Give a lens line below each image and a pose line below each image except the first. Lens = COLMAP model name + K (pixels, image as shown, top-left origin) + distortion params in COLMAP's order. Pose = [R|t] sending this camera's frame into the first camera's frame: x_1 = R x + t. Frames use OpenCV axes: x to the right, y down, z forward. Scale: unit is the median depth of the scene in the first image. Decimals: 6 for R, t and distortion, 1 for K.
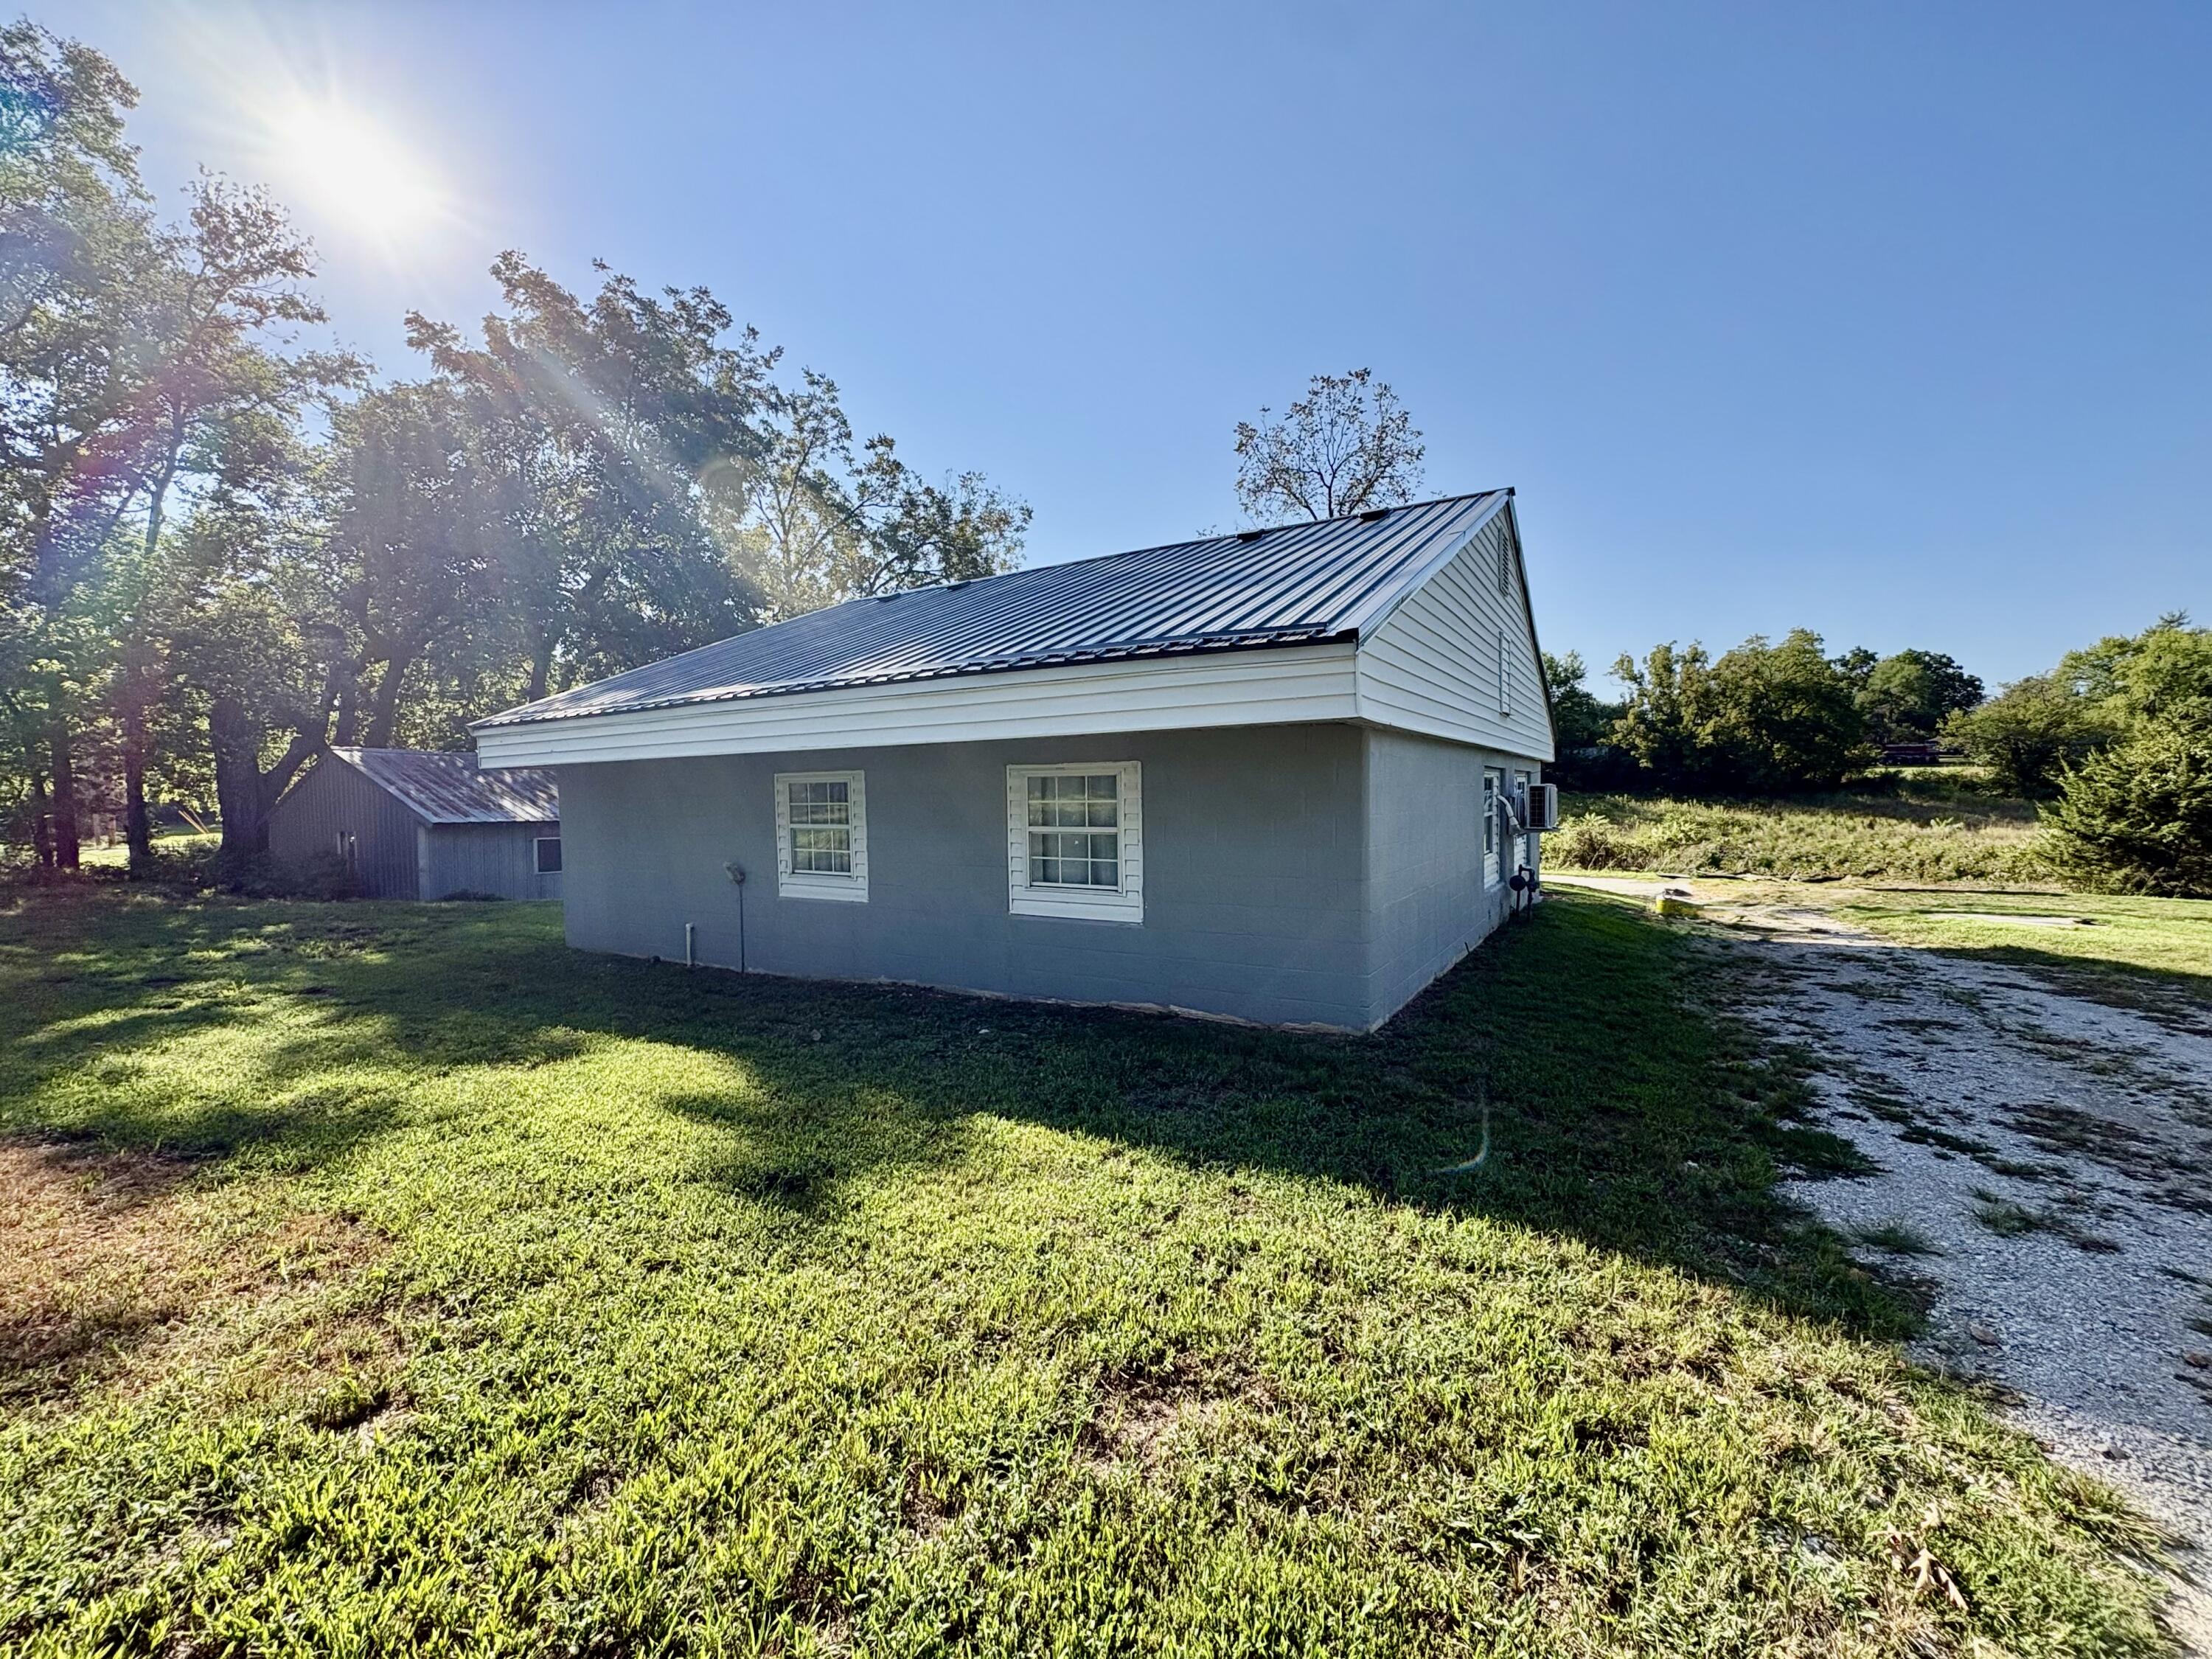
lens RADIAL K [[893.5, 0, 1104.4], [0, 893.5, 848.9], [0, 0, 1]] dist [0.001249, 0.000004]
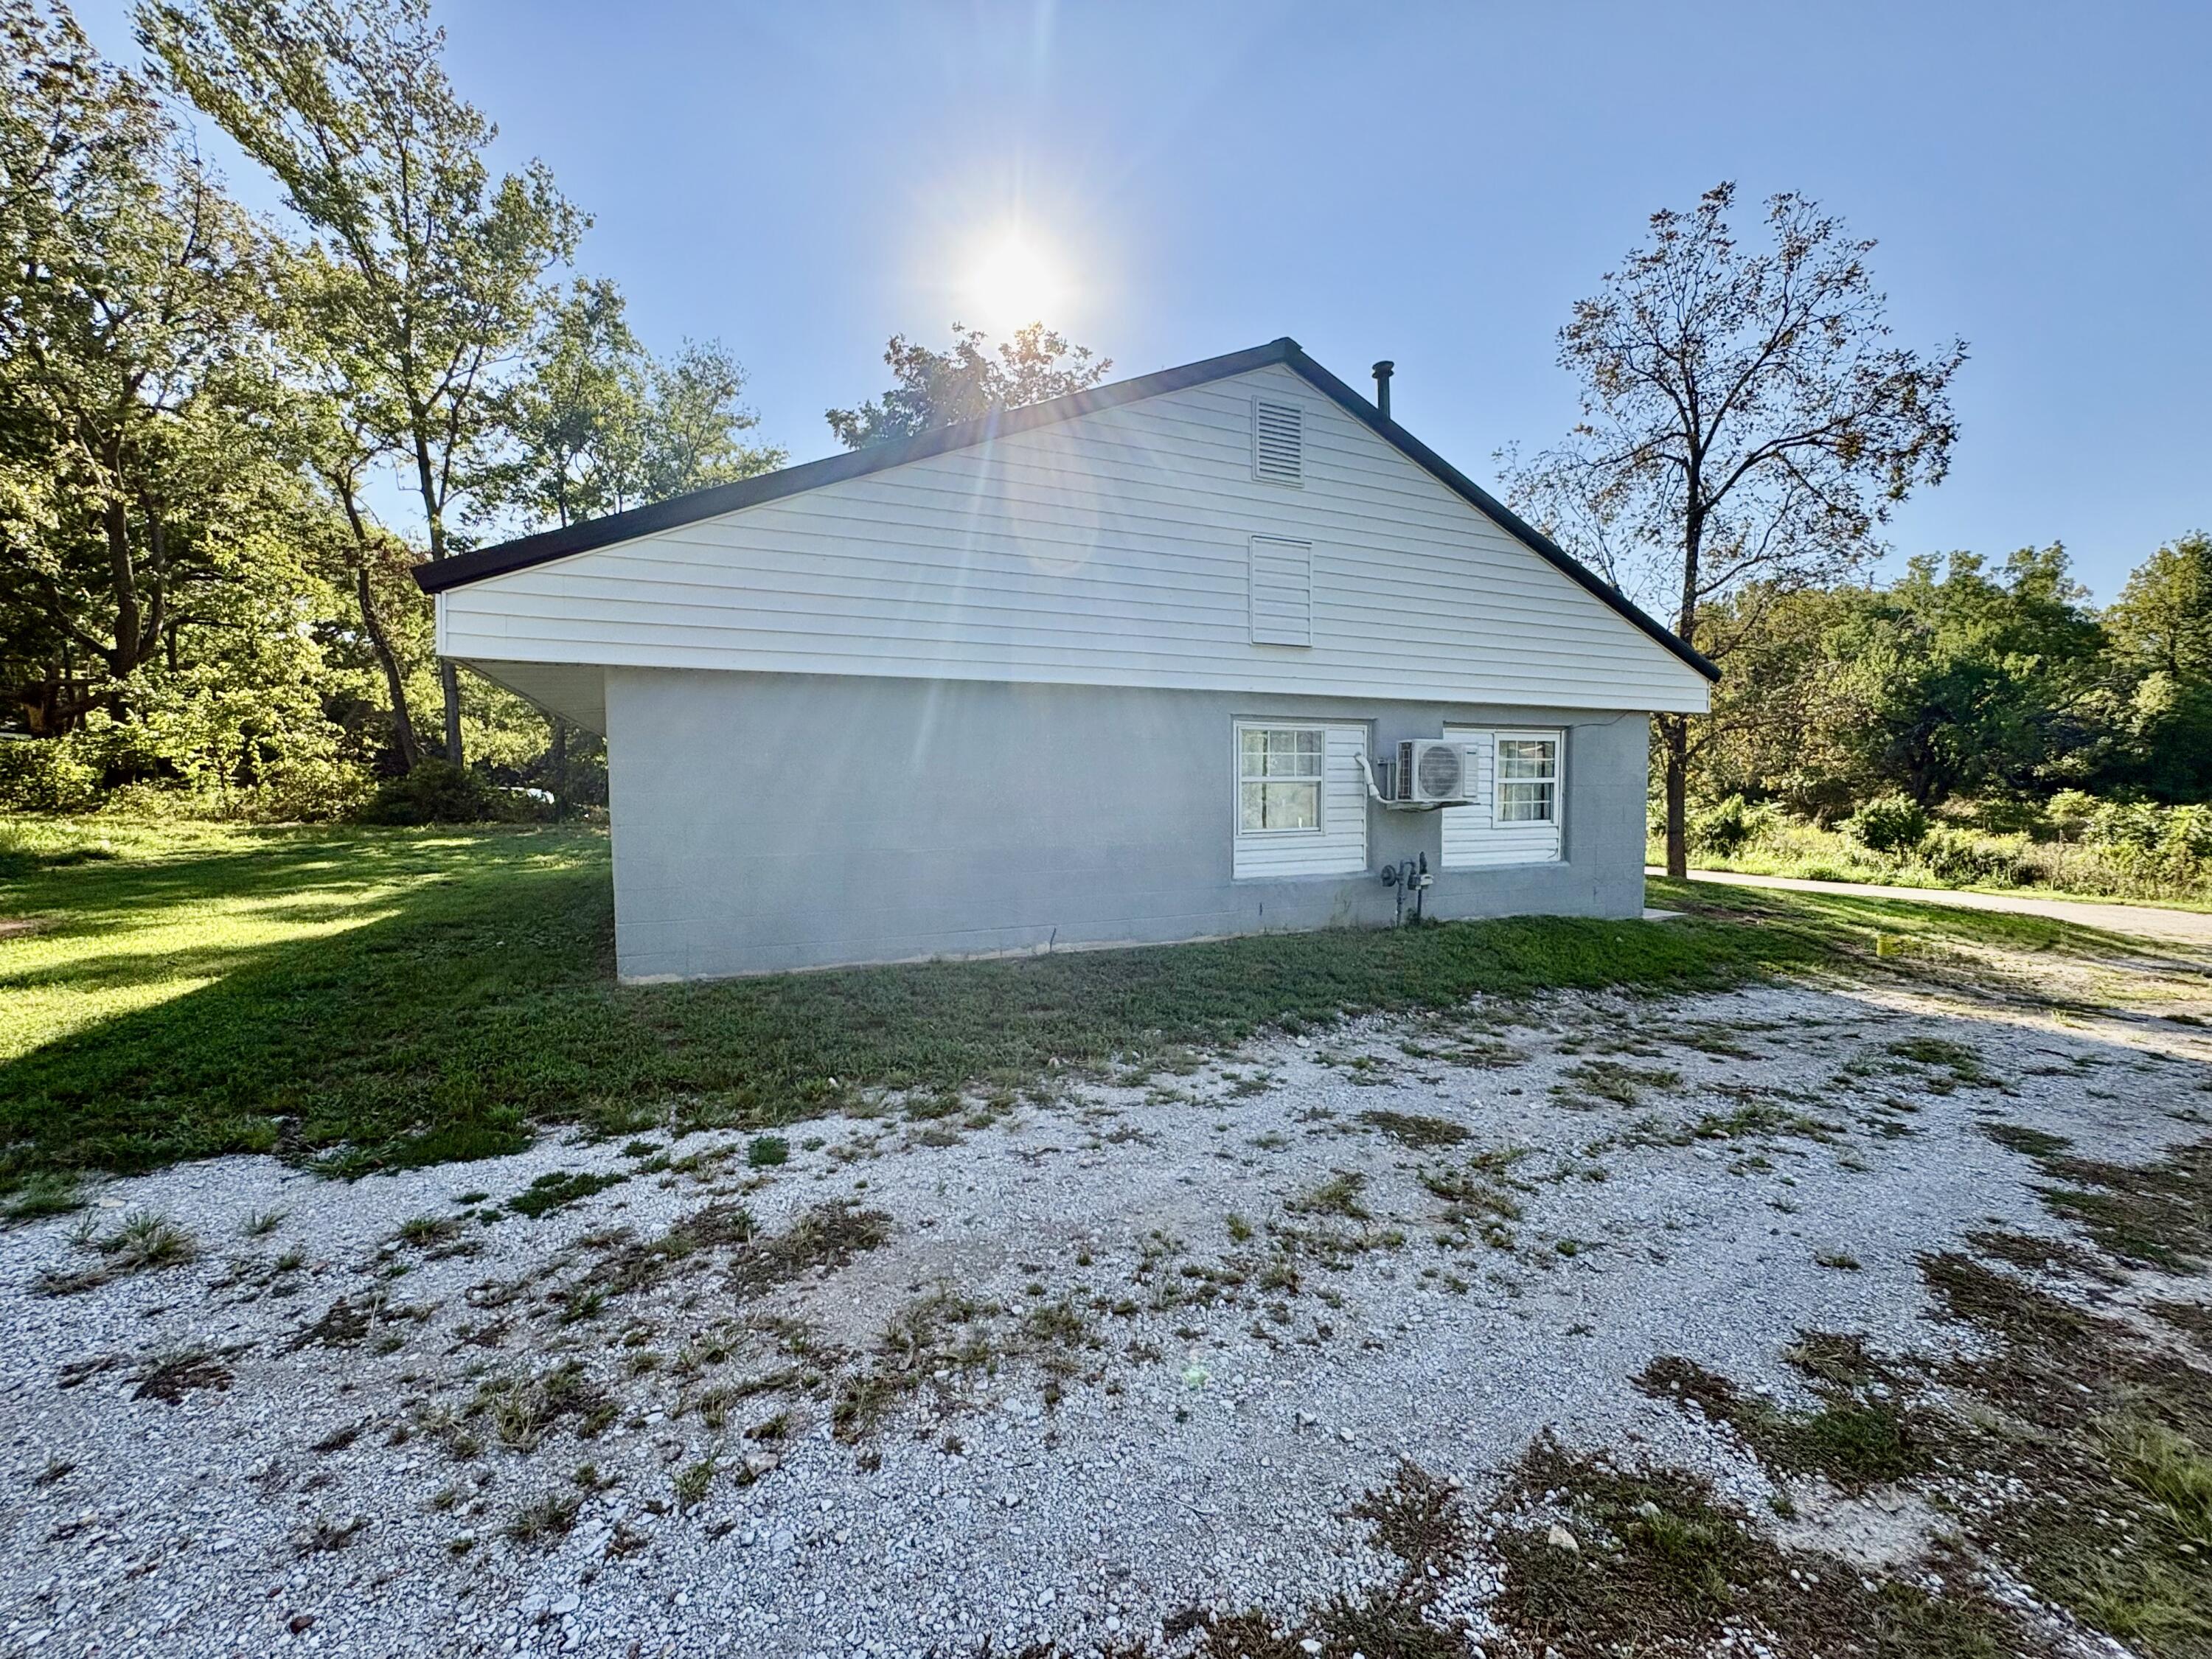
lens RADIAL K [[861.3, 0, 1109.5], [0, 861.3, 822.9], [0, 0, 1]] dist [0.000962, 0.000107]
pose [[0.839028, 0.050709, -0.541721, 1.620278], [-0.044634, 0.998706, 0.024356, -0.030984], [0.542255, 0.003743, 0.840206, 0.592273]]
